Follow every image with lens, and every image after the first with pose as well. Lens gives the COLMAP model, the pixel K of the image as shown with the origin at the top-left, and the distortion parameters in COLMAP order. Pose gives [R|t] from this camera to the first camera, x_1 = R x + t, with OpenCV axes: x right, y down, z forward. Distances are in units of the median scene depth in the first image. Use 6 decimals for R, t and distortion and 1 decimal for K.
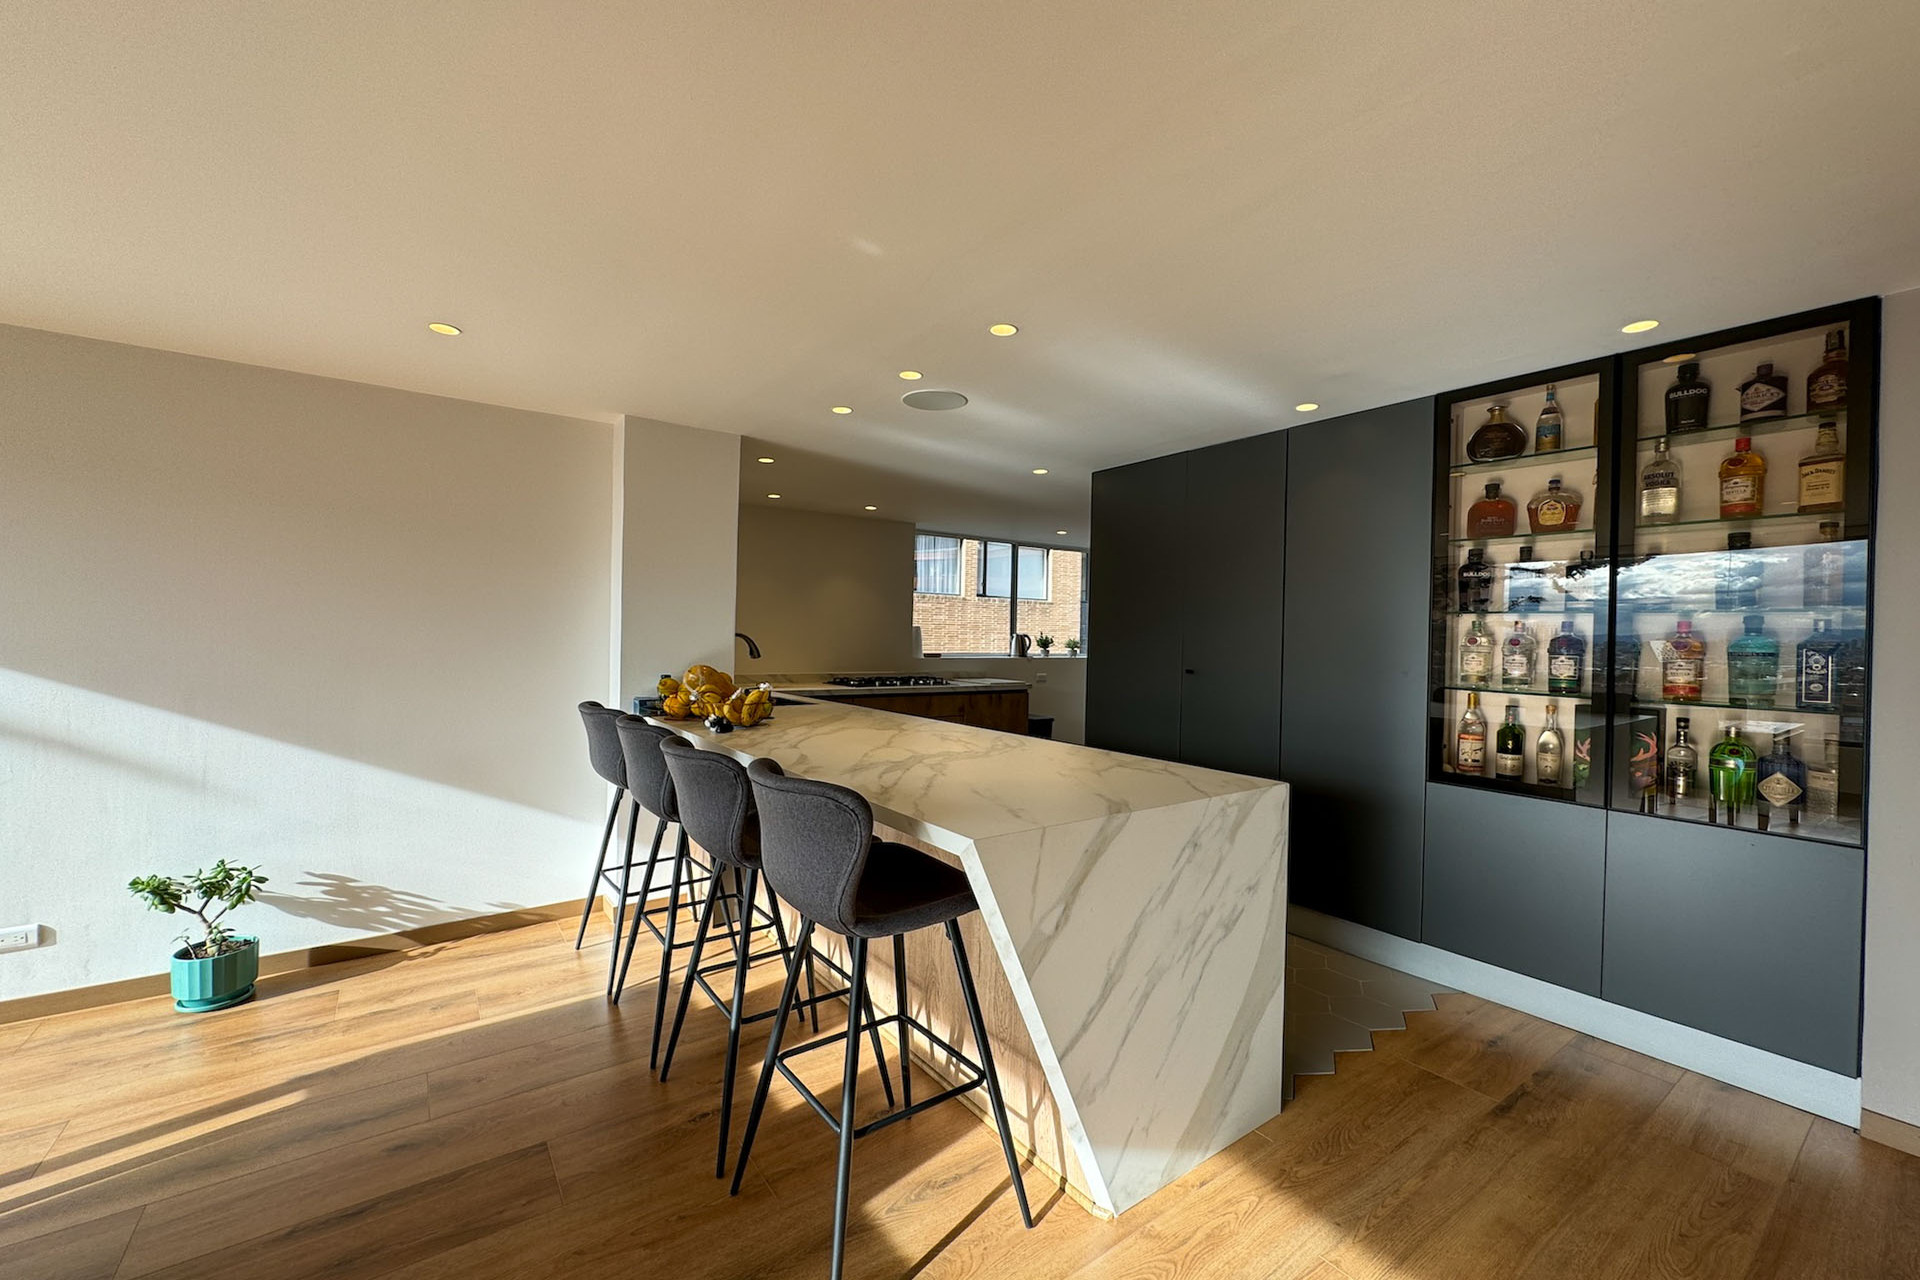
lens RADIAL K [[767.4, 0, 958.2], [0, 767.4, 633.9], [0, 0, 1]] dist [-0.001789, 0.000224]
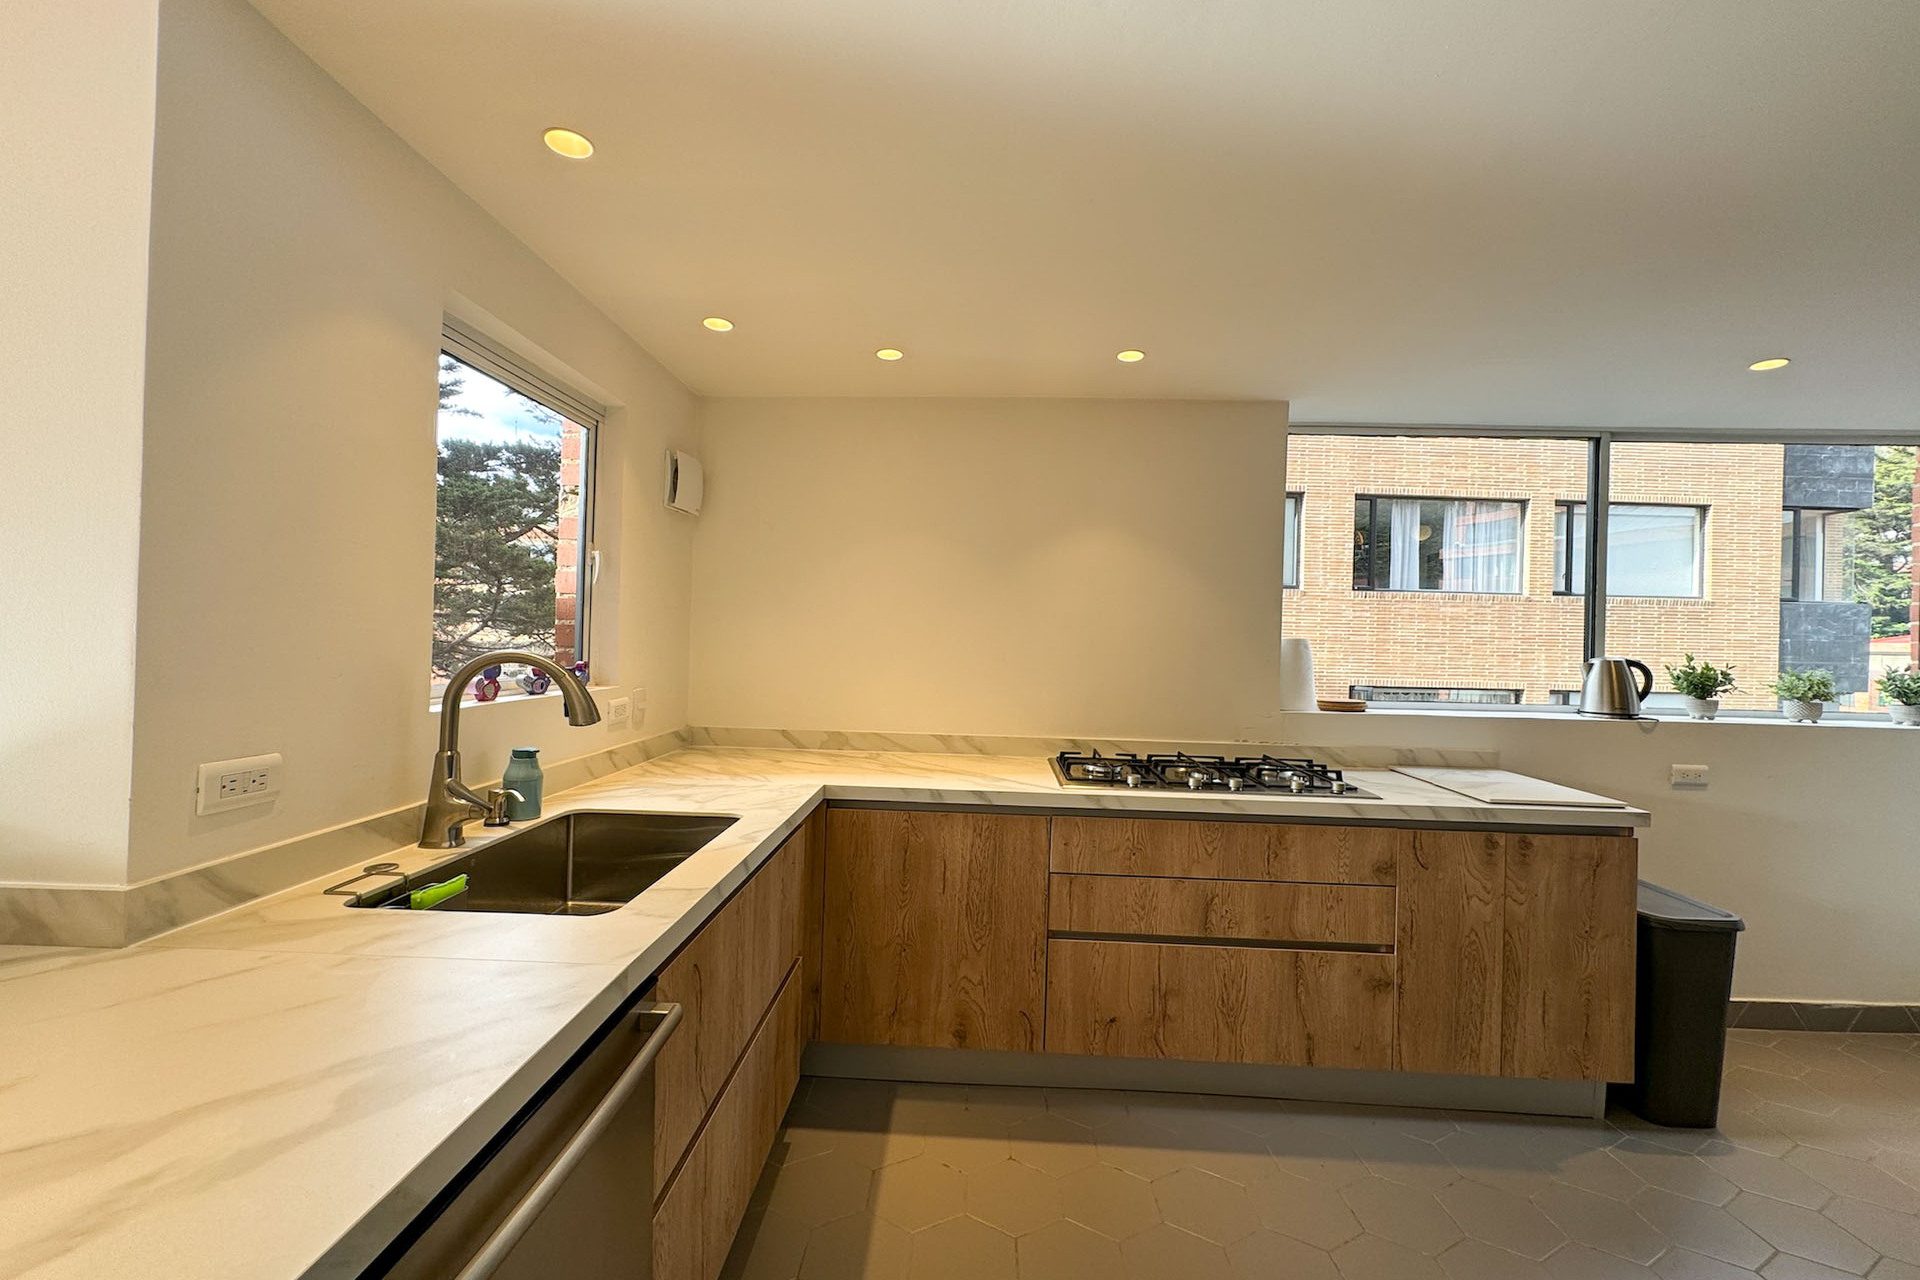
lens RADIAL K [[767.4, 0, 958.2], [0, 767.4, 633.9], [0, 0, 1]] dist [-0.001789, 0.000224]
pose [[0.794055, -0.002184, -0.607841, 0.189085], [-0.008838, 0.999846, -0.015139, -0.015174], [0.607781, 0.017393, 0.793914, 1.755697]]
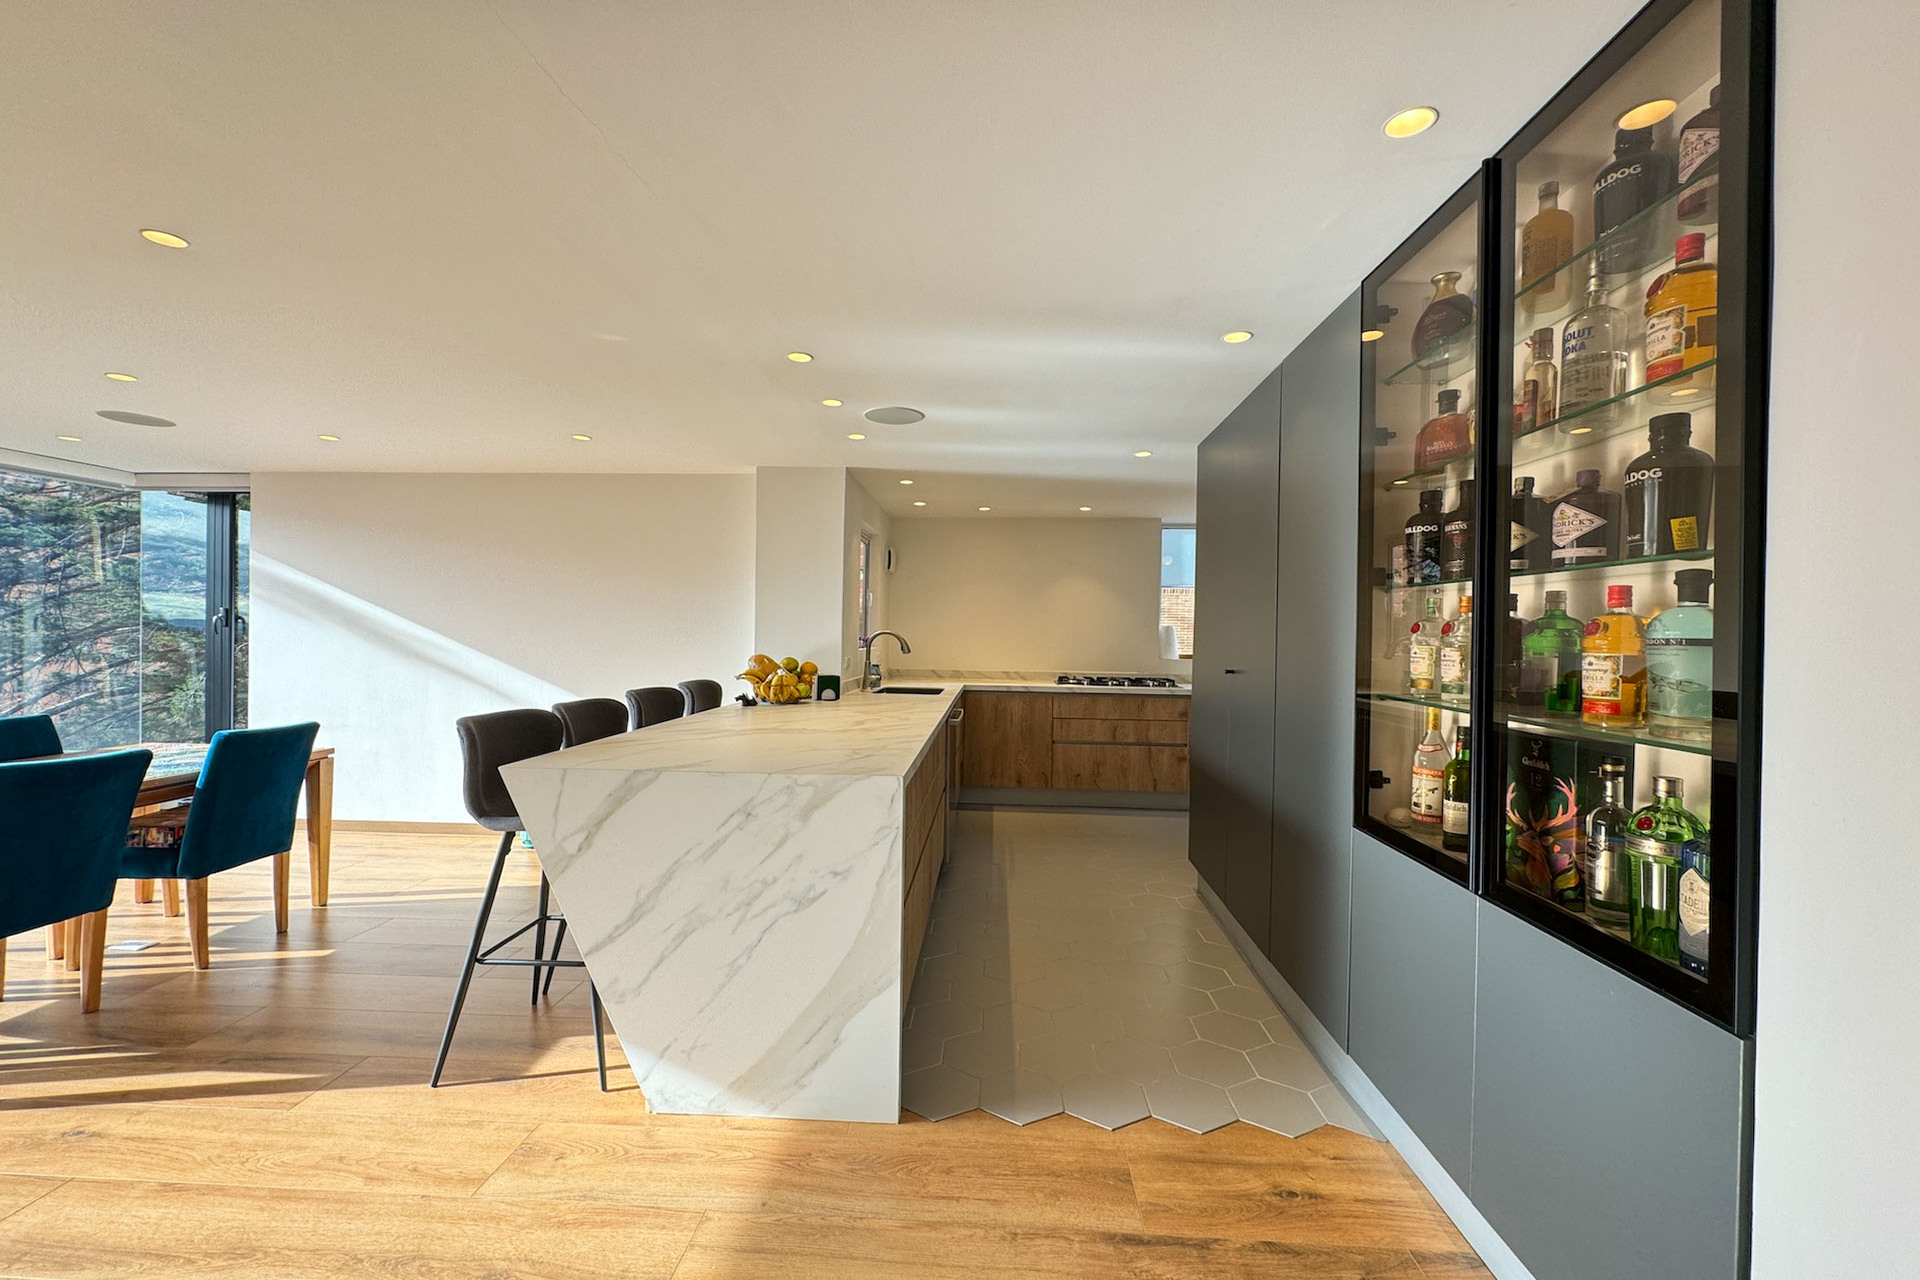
lens RADIAL K [[767.4, 0, 958.2], [0, 767.4, 633.9], [0, 0, 1]] dist [-0.001789, 0.000224]
pose [[0.779071, -0.006855, -0.626898, 1.112756], [0.000935, 0.999952, -0.009773, 0.029159], [0.626935, 0.007027, 0.779040, 0.312393]]
